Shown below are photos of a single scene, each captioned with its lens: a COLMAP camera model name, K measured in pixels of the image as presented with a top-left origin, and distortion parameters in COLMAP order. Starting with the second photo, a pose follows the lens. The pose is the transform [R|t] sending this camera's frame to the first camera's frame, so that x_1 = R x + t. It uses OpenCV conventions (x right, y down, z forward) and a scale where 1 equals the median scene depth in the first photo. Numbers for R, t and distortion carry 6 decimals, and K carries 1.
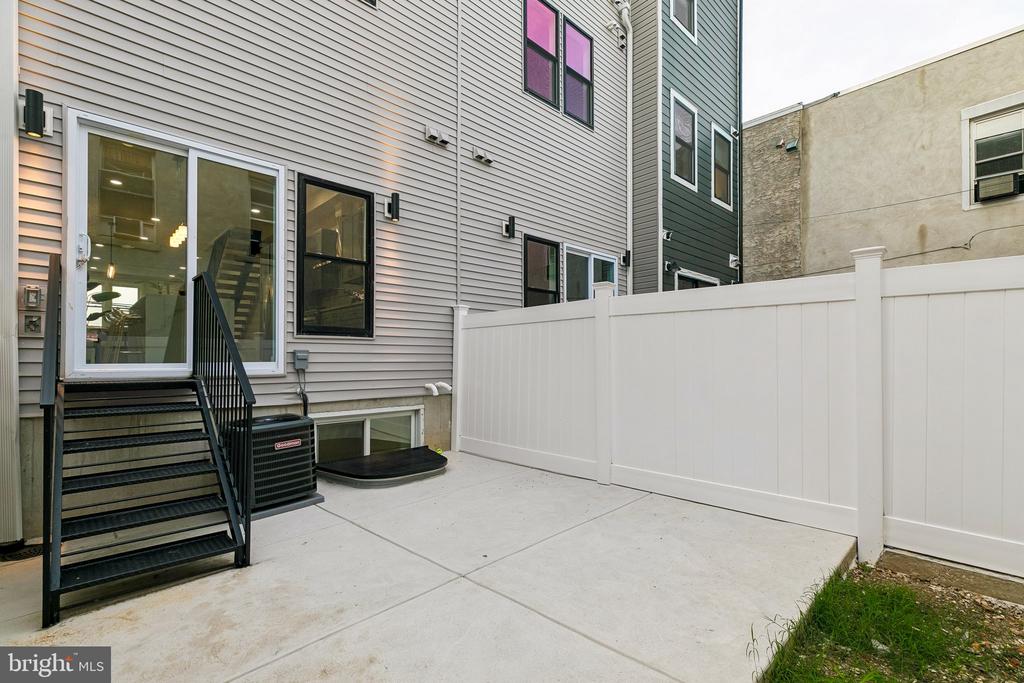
lens RADIAL K [[469.1, 0, 513.9], [0, 469.1, 349.0], [0, 0, 1]] dist [0.003634, -0.000395]
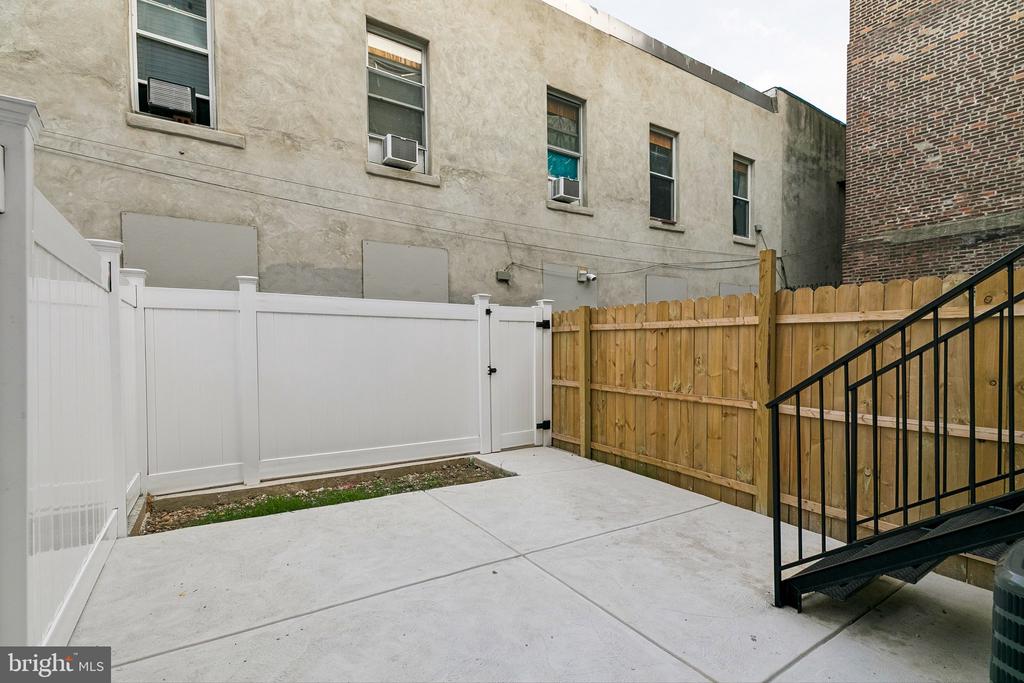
lens RADIAL K [[469.1, 0, 510.6], [0, 469.1, 349.4], [0, 0, 1]] dist [0.003634, -0.000395]
pose [[-0.980992, 0.002535, 0.194029, -0.334398], [0.000404, 0.999939, -0.011022, 0.028710], [-0.194045, -0.010734, -0.980934, 2.347101]]
